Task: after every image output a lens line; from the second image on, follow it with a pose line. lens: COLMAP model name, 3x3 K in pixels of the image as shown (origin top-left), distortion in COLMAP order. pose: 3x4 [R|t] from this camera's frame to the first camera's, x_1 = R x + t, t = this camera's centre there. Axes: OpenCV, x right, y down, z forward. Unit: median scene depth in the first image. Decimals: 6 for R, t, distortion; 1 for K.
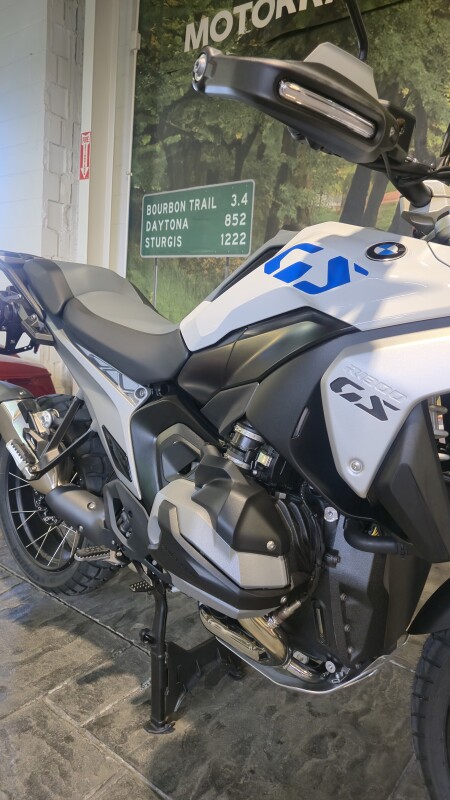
lens RADIAL K [[547.8, 0, 227.8], [0, 547.8, 404.3], [0, 0, 1]] dist [0.065055, -0.054147]
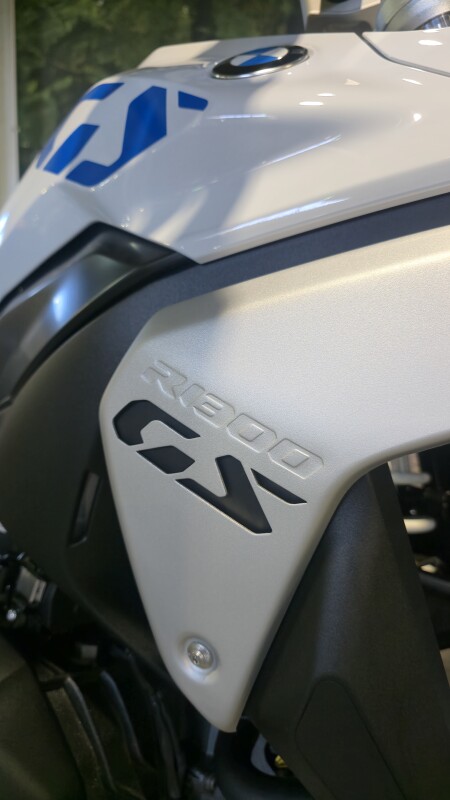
lens RADIAL K [[559.9, 0, 228.4], [0, 559.9, 398.0], [0, 0, 1]] dist [0.002578, 0.001706]
pose [[0.994495, -0.068853, 0.078989, 0.094834], [0.067281, 0.997483, 0.022388, -0.021938], [-0.080332, -0.016950, 0.996624, 0.263885]]
